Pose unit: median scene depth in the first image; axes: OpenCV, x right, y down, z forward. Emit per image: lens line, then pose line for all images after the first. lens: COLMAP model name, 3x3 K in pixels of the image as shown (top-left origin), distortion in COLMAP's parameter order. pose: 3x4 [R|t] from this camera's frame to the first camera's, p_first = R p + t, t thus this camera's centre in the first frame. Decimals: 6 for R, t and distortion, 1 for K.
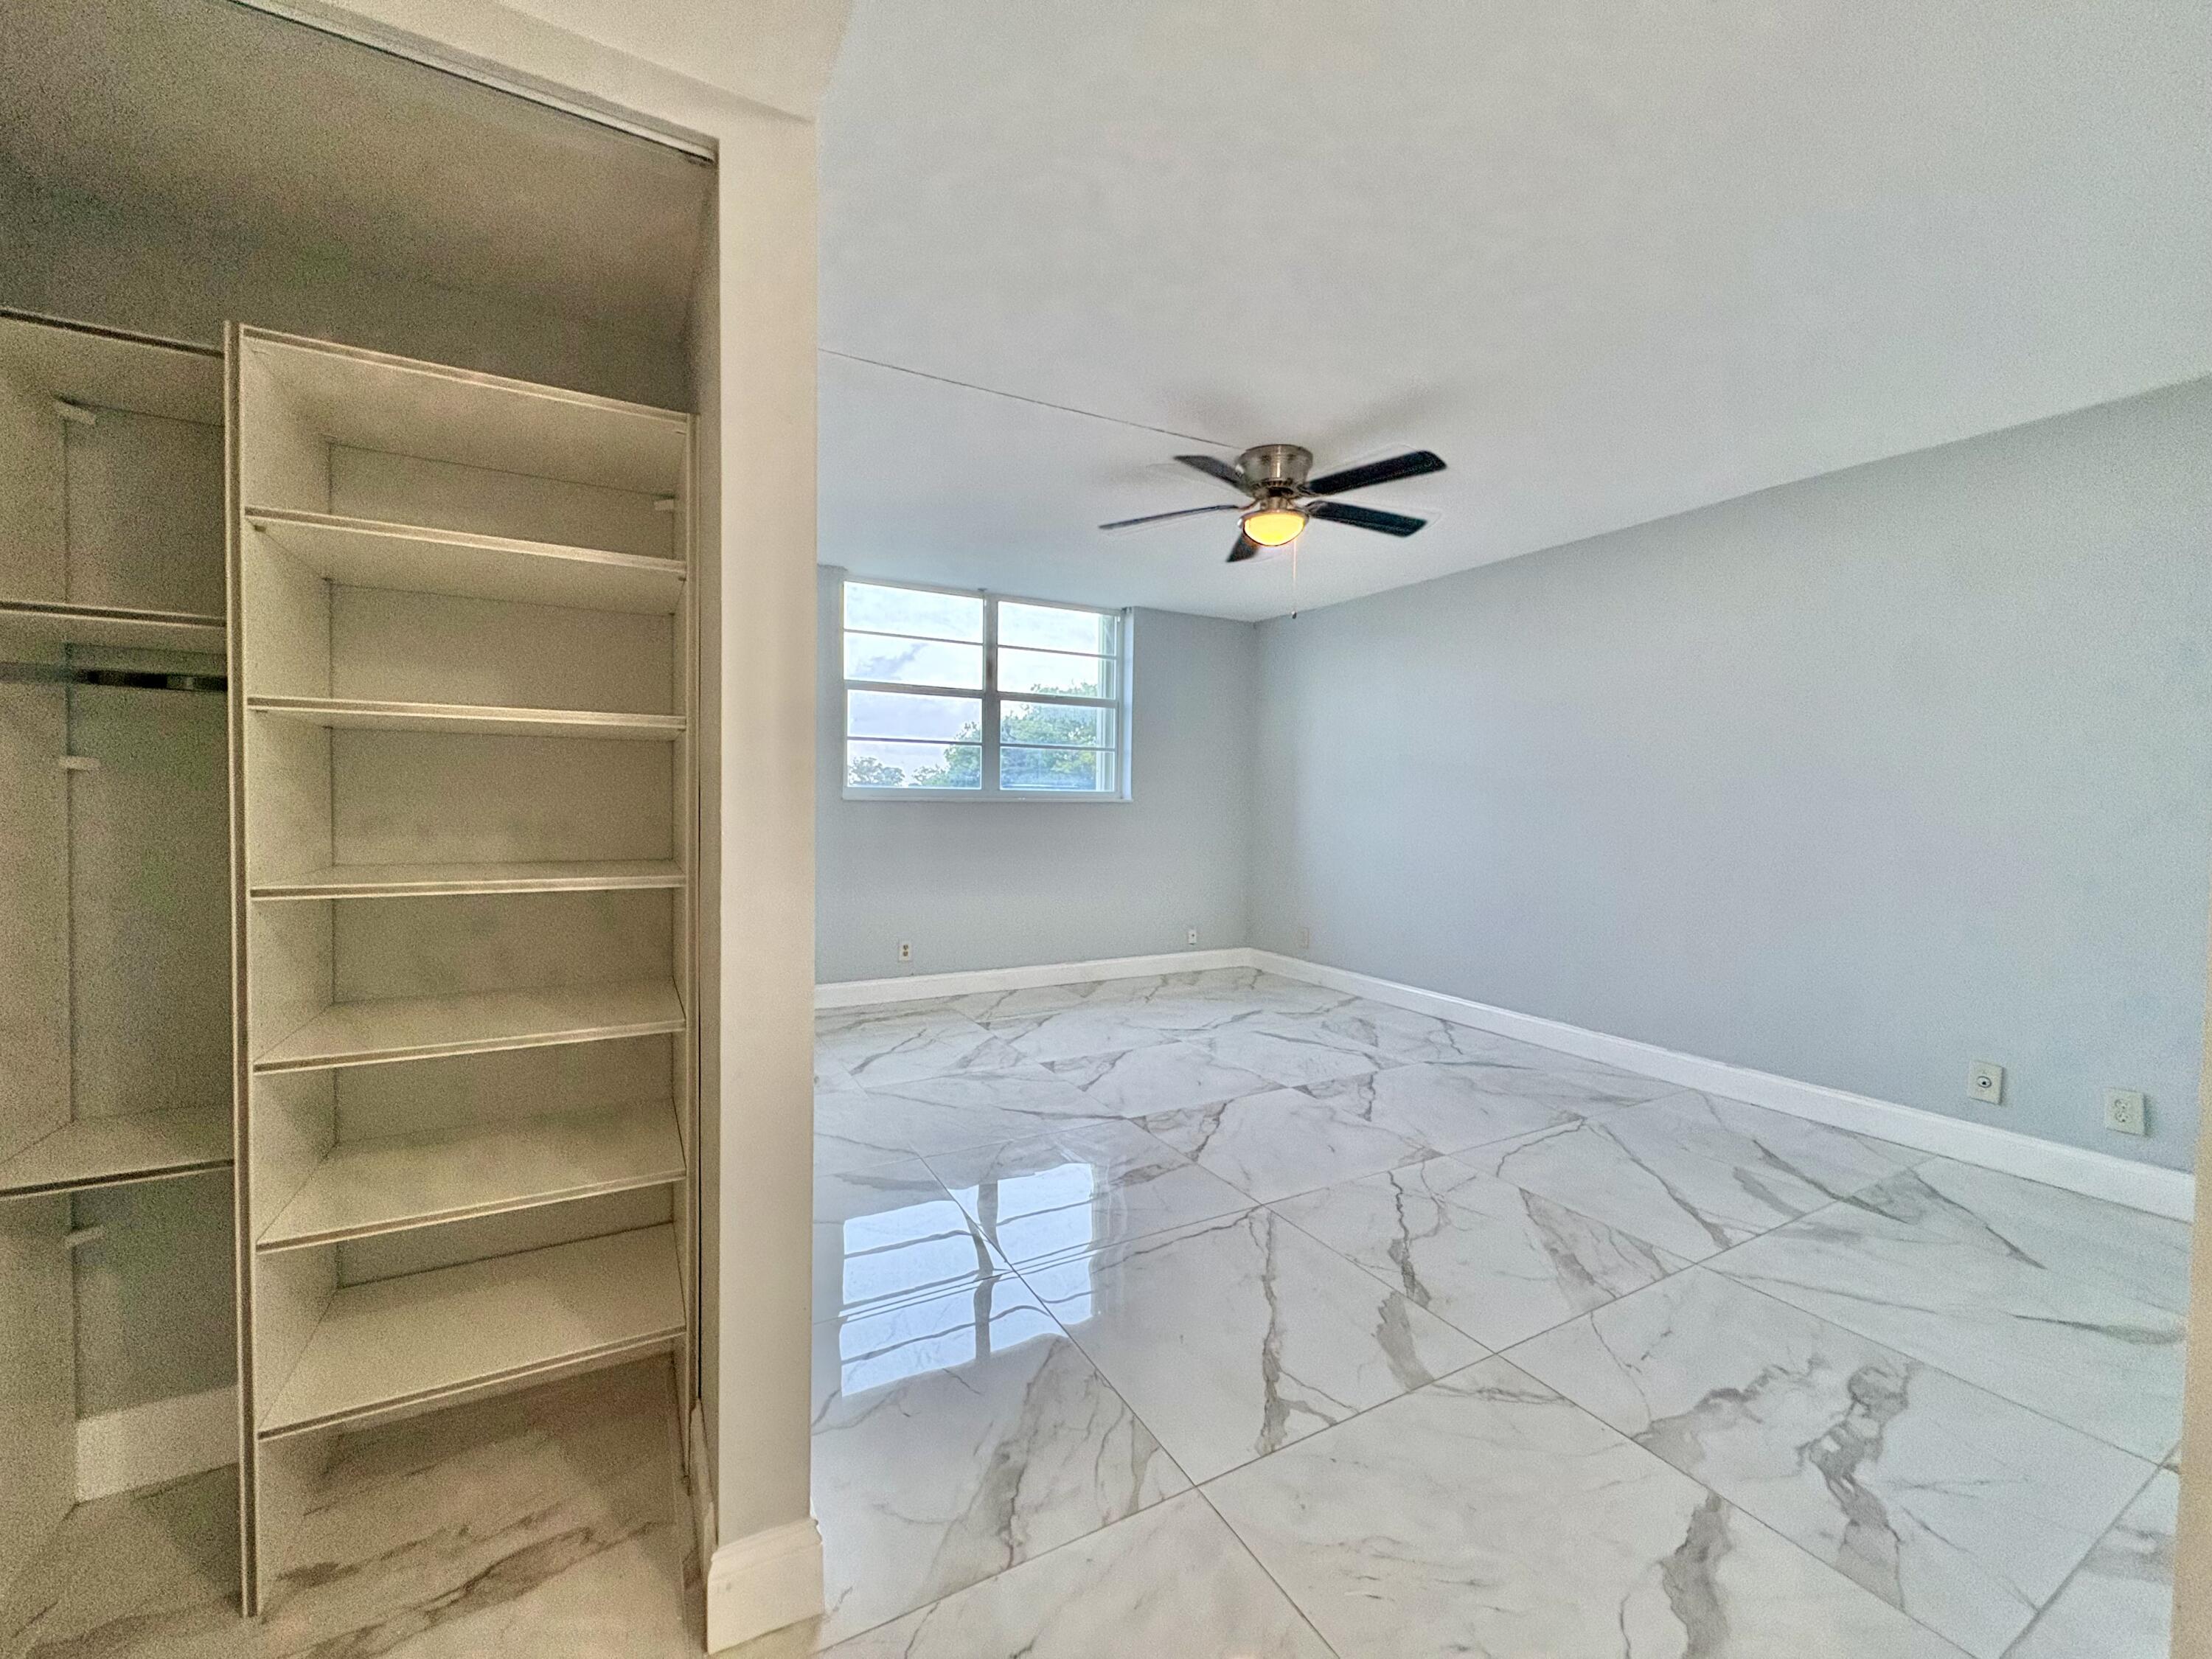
lens RADIAL K [[883.4, 0, 1101.4], [0, 883.4, 839.0], [0, 0, 1]] dist [-0.005577, 0.001202]
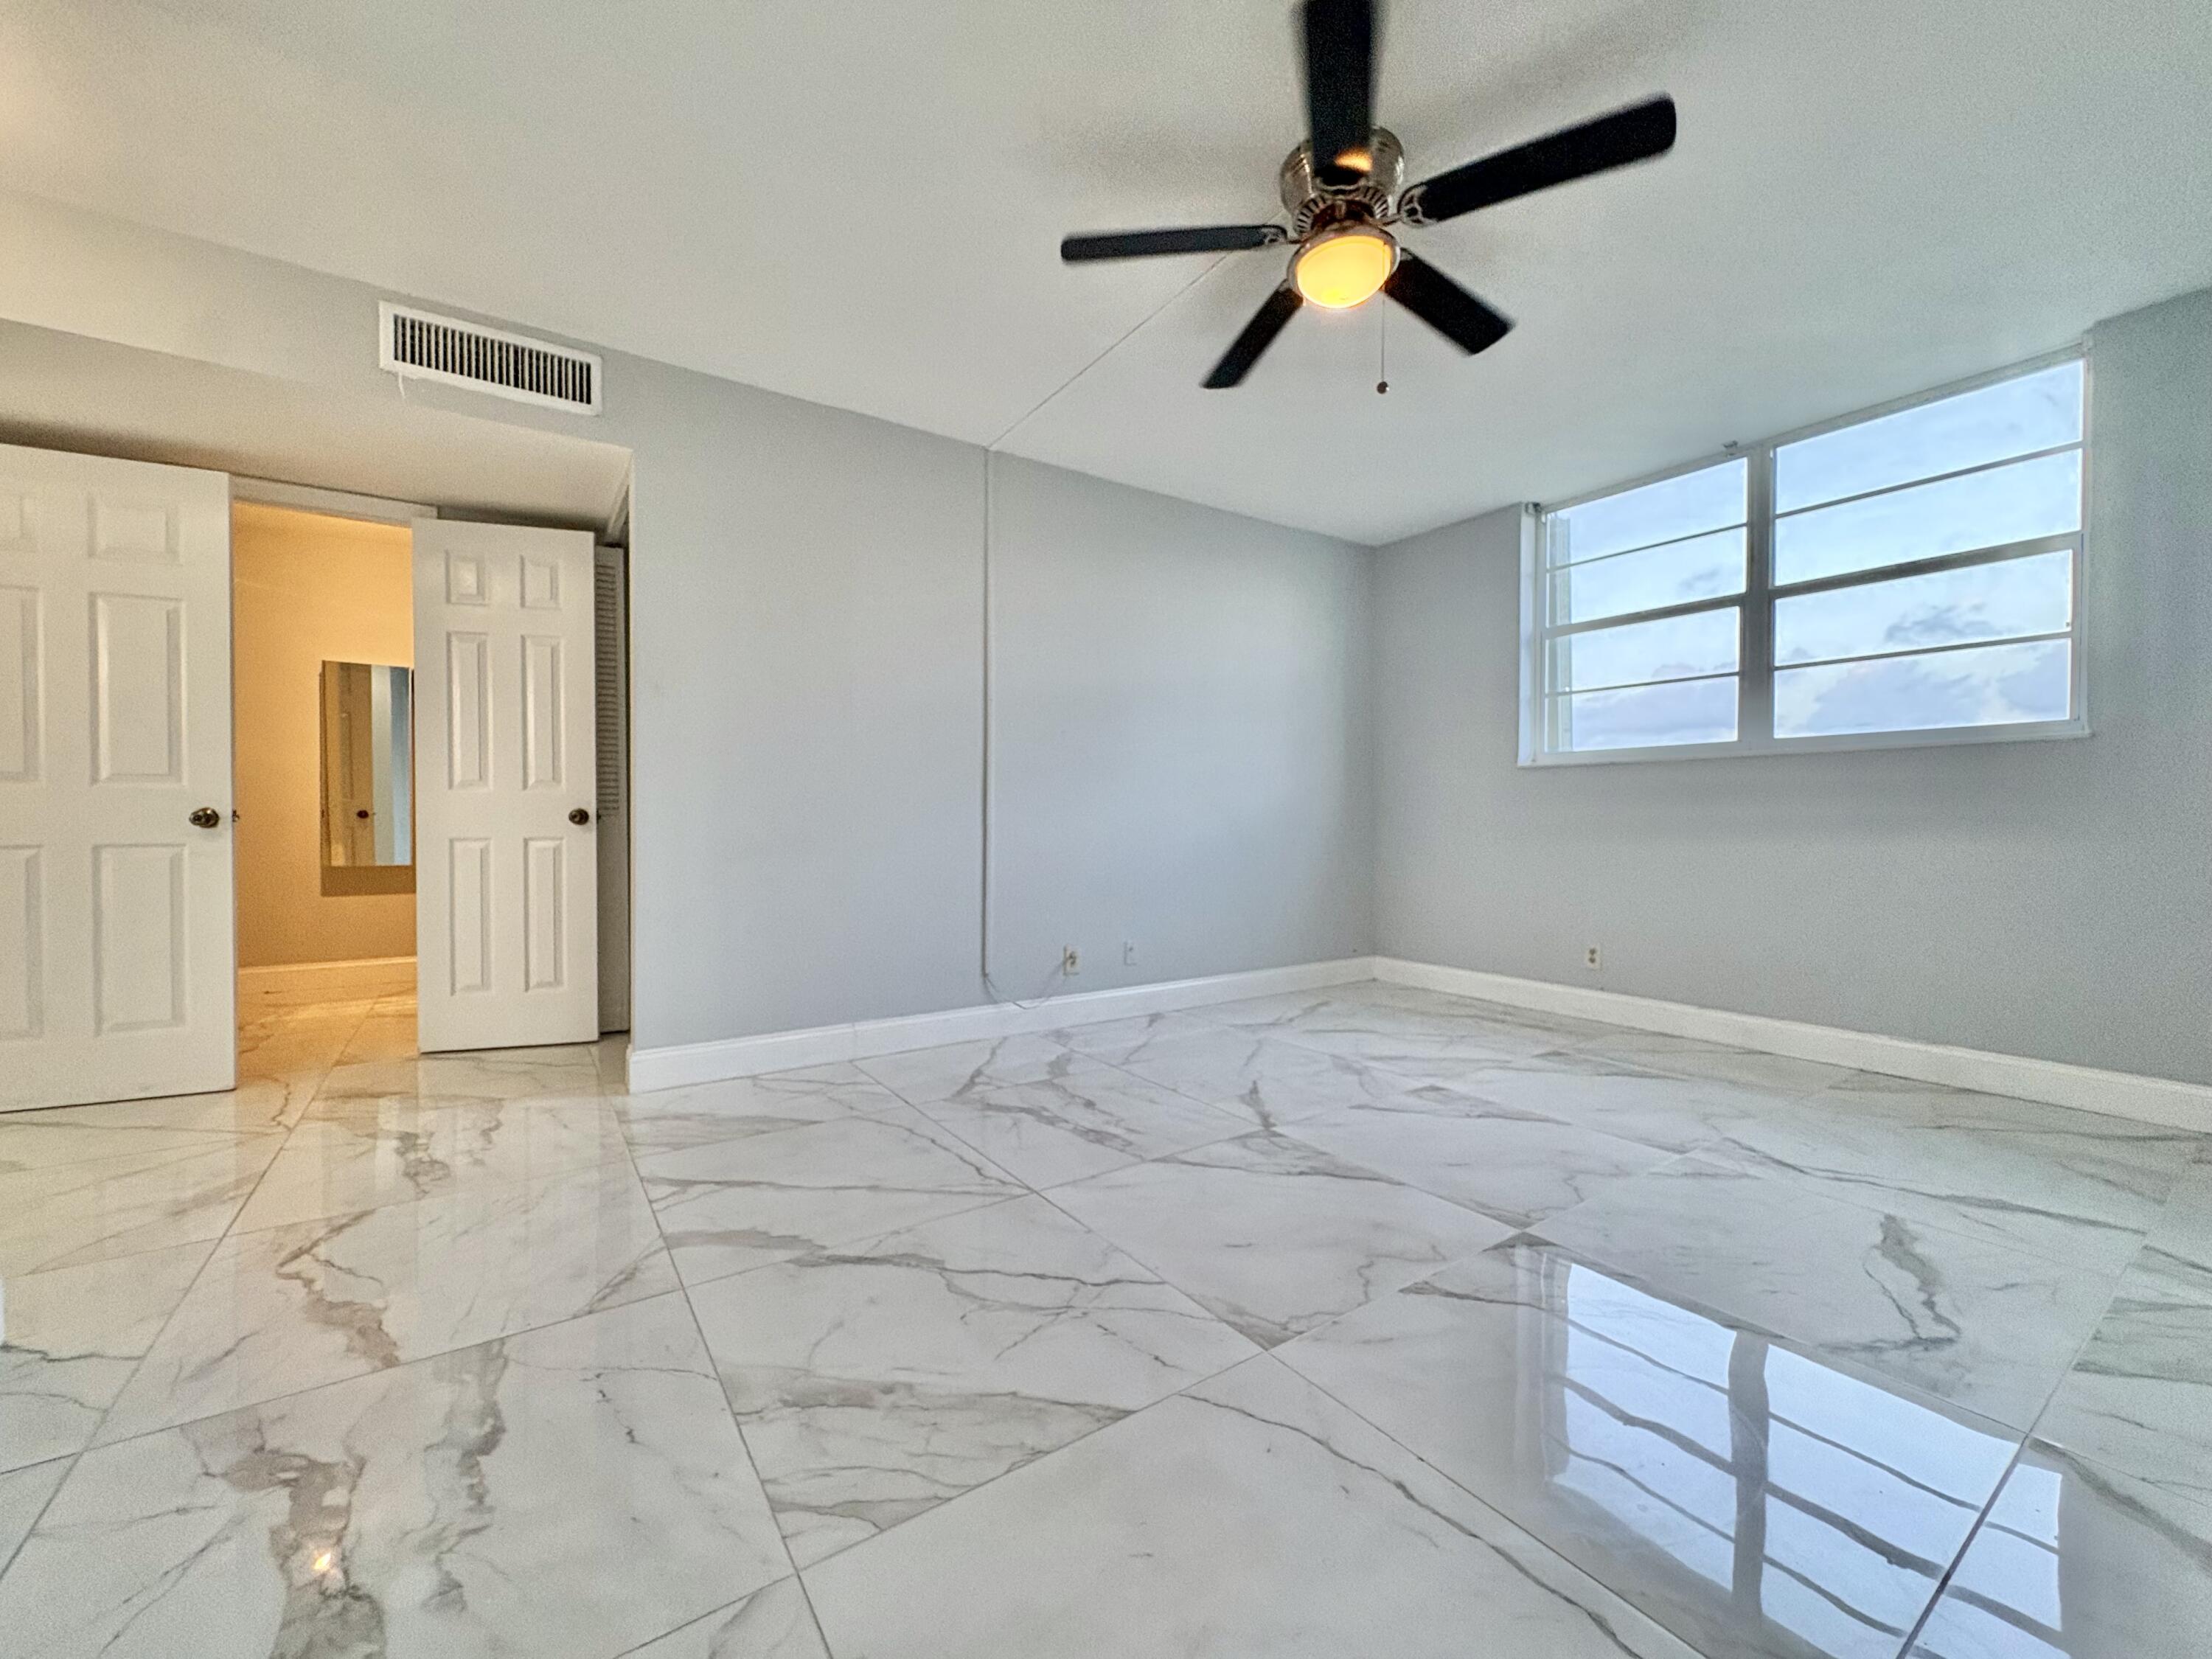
lens RADIAL K [[883.4, 0, 1105.0], [0, 883.4, 837.2], [0, 0, 1]] dist [-0.005577, 0.001202]
pose [[0.100927, 0.009594, -0.994848, 0.906629], [-0.046114, 0.998924, 0.004955, 0.066567], [0.993824, 0.045377, 0.101261, 0.864460]]
